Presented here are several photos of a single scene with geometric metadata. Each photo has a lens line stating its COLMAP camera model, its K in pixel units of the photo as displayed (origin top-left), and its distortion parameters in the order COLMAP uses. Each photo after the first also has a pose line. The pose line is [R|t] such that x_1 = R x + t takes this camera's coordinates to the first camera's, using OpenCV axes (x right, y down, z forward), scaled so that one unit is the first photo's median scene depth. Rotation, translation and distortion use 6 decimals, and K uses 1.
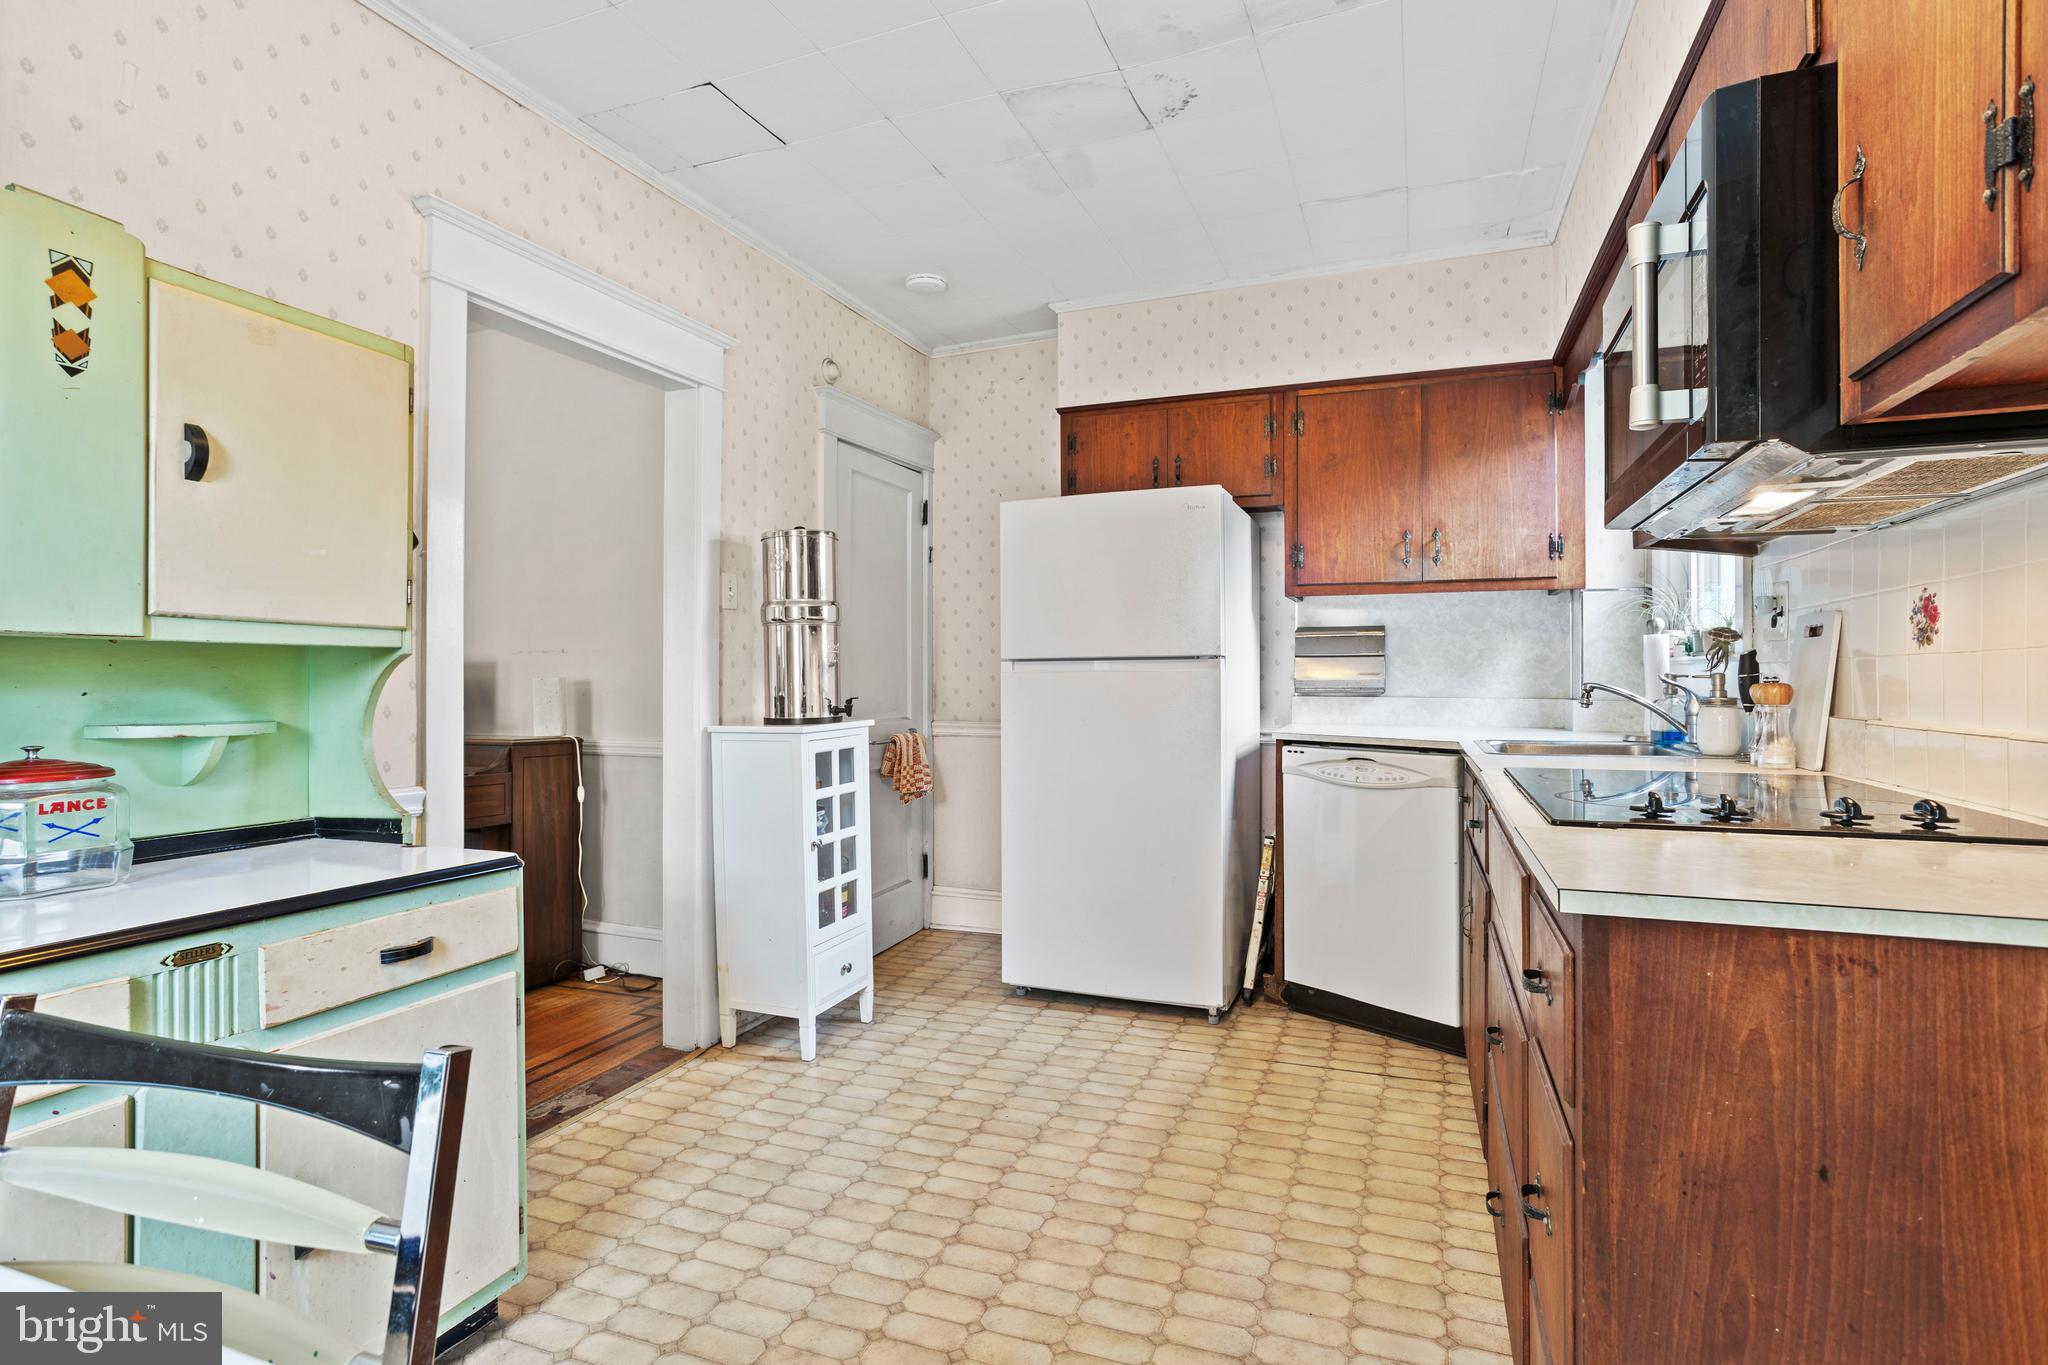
lens RADIAL K [[1022.7, 0, 1038.8], [0, 1022.7, 686.6], [0, 0, 1]] dist [-0.020153, -0.000021]
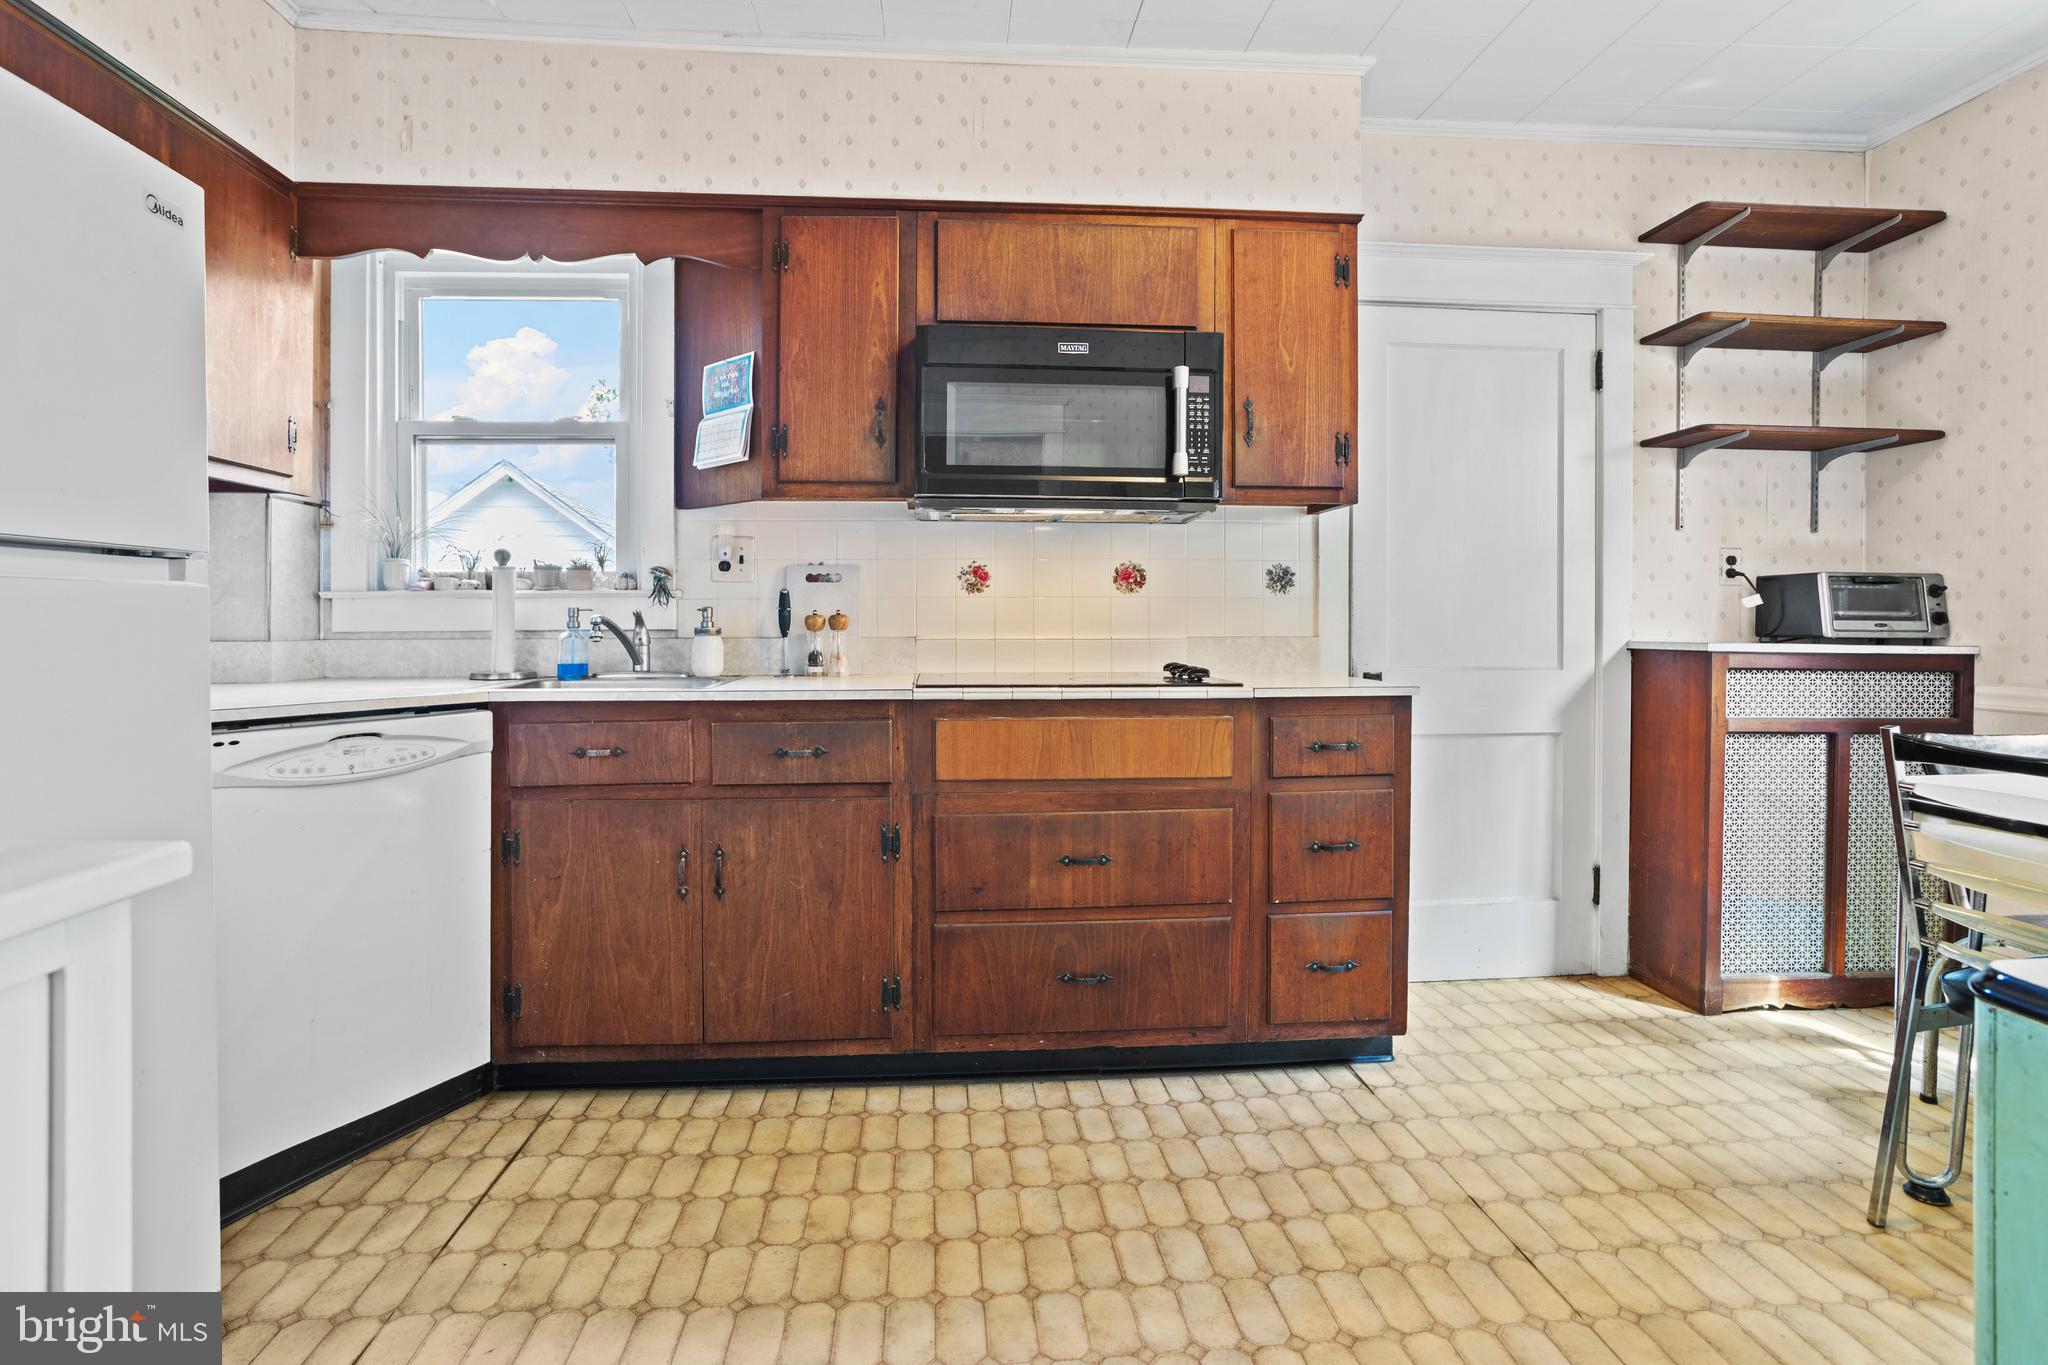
lens RADIAL K [[1027.3, 0, 1020.4], [0, 1027.3, 629.5], [0, 0, 1]] dist [-0.050165, 0.033447]
pose [[-0.433363, -0.008381, 0.901180, -0.437943], [0.007312, 0.999891, 0.012815, 0.000615], [-0.901190, 0.012143, -0.433255, 0.935136]]
